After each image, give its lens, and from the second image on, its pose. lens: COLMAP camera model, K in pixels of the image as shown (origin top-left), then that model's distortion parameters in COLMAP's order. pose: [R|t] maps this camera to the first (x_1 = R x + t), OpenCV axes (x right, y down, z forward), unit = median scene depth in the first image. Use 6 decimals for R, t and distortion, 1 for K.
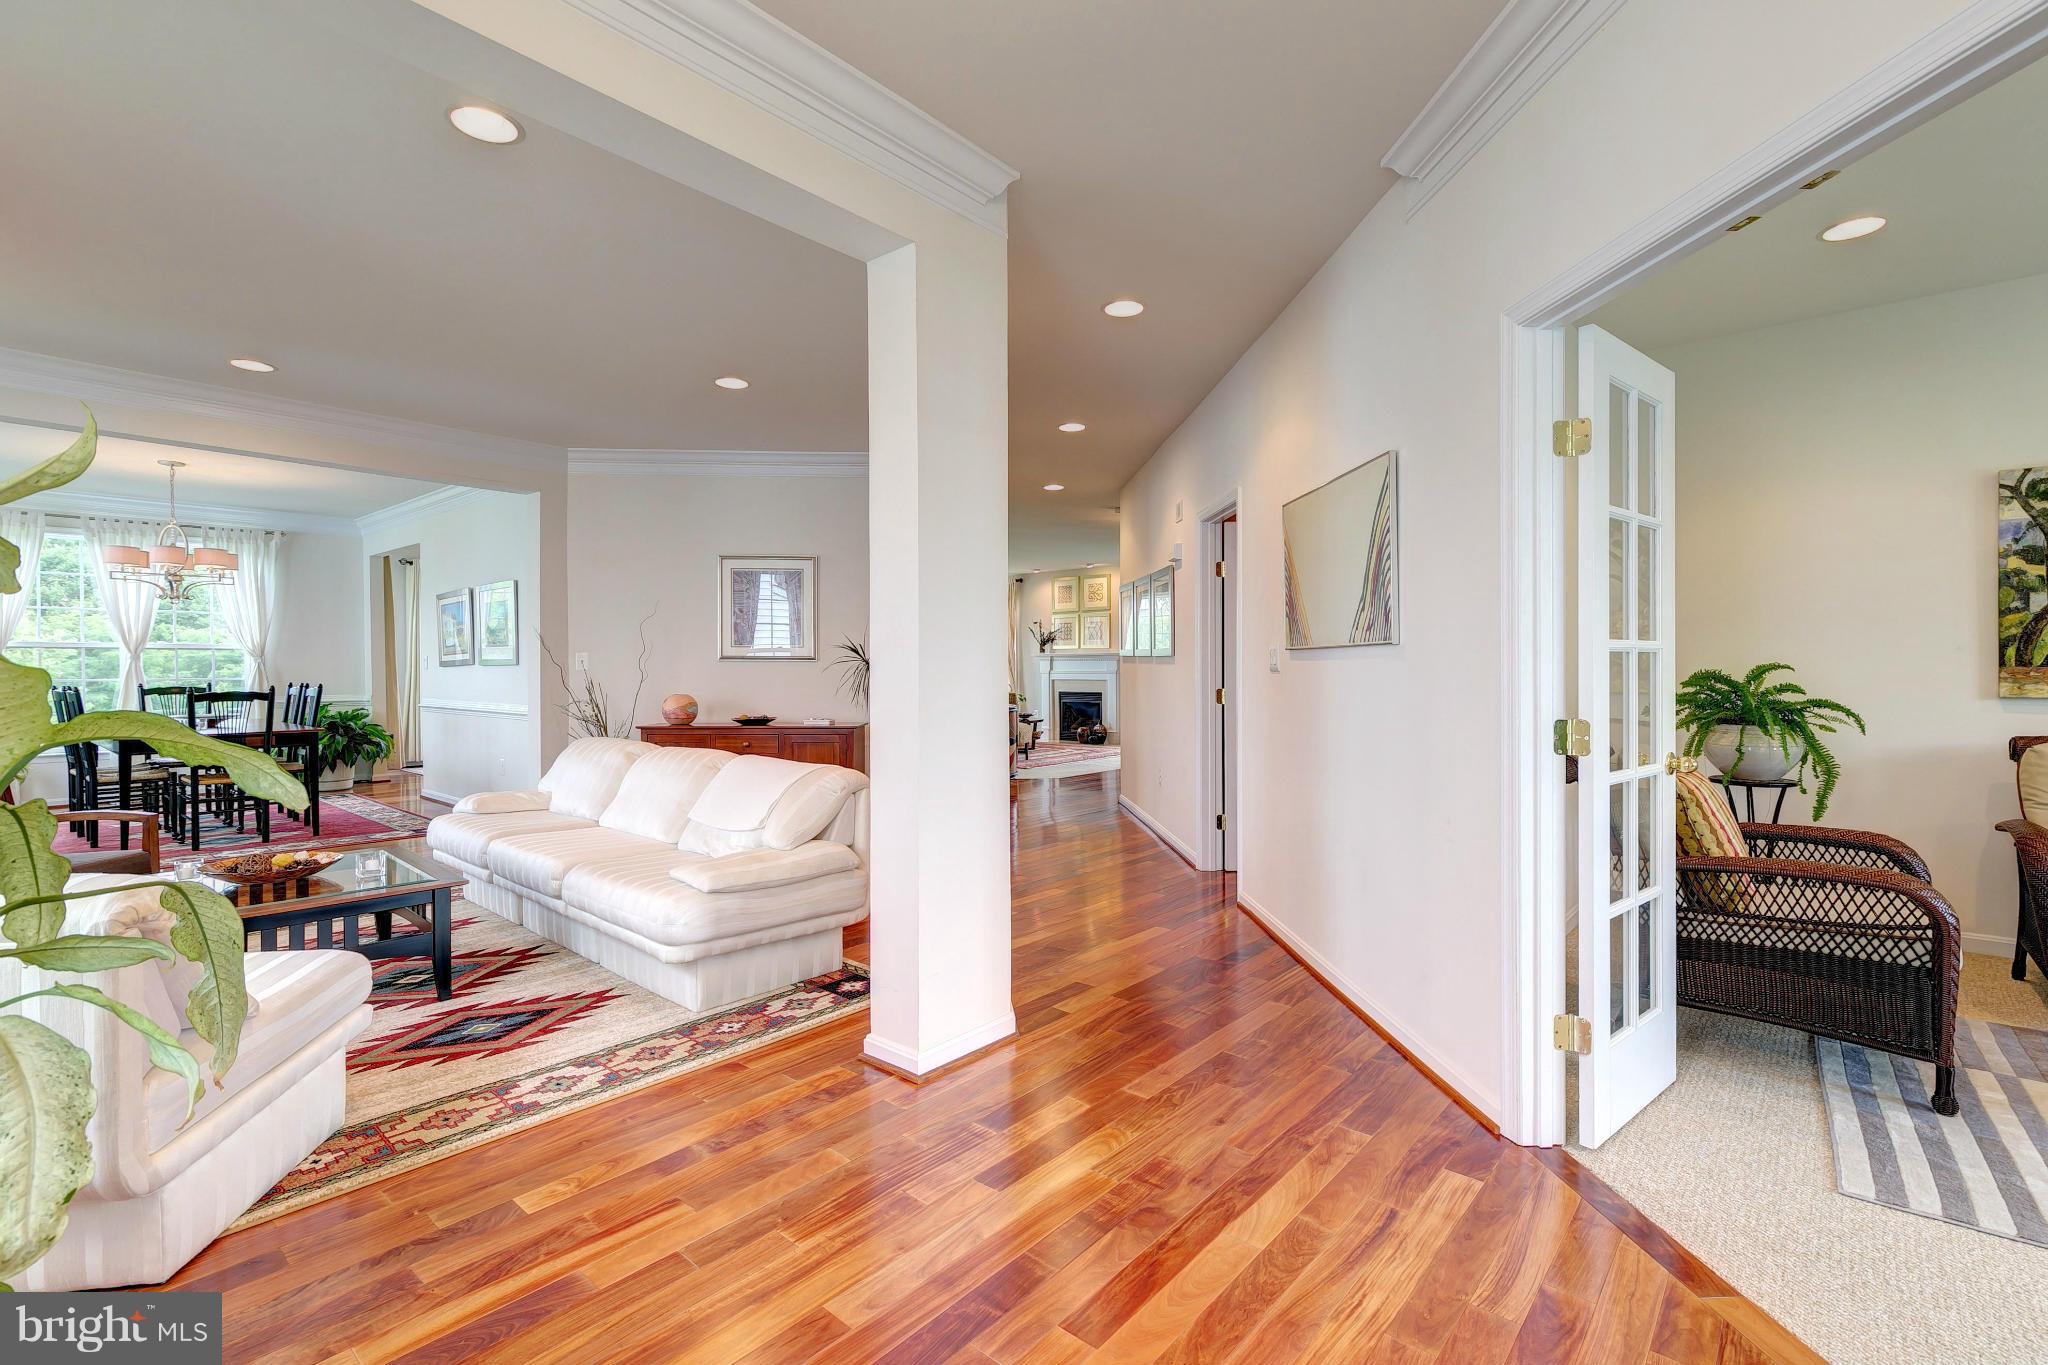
lens RADIAL K [[922.0, 0, 1024.1], [0, 922.0, 671.1], [0, 0, 1]] dist [0.007674, -0.000577]
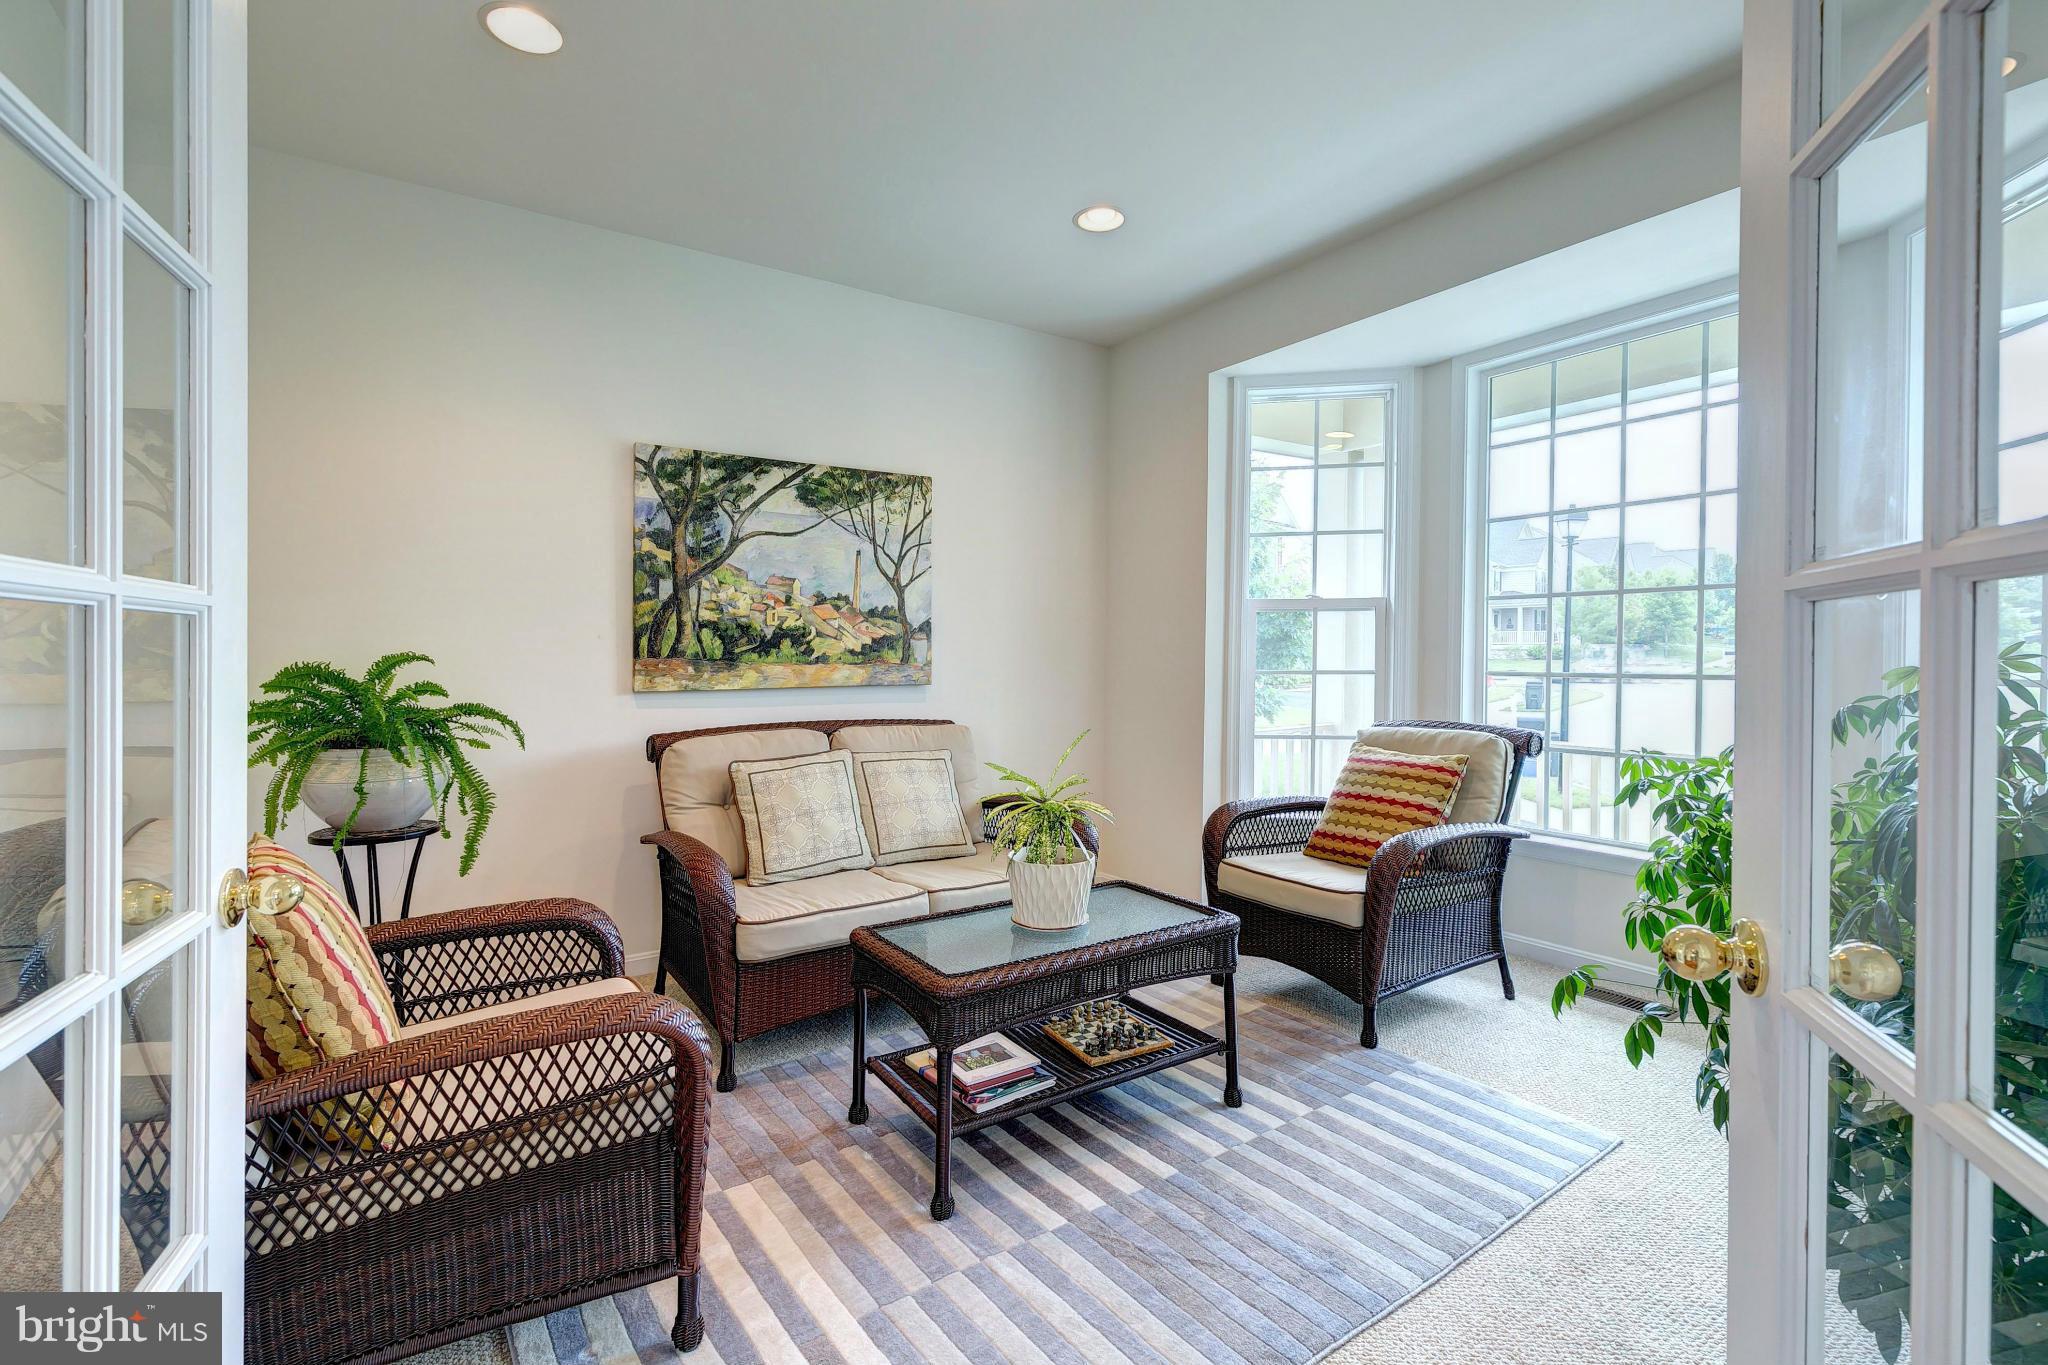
lens RADIAL K [[922.0, 0, 1037.0], [0, 922.0, 652.4], [0, 0, 1]] dist [0.007674, -0.000577]
pose [[0.253059, 0.009568, 0.967404, 0.283626], [0.003609, 0.999935, -0.010834, 0.000678], [-0.967444, 0.006233, 0.253008, 0.400914]]
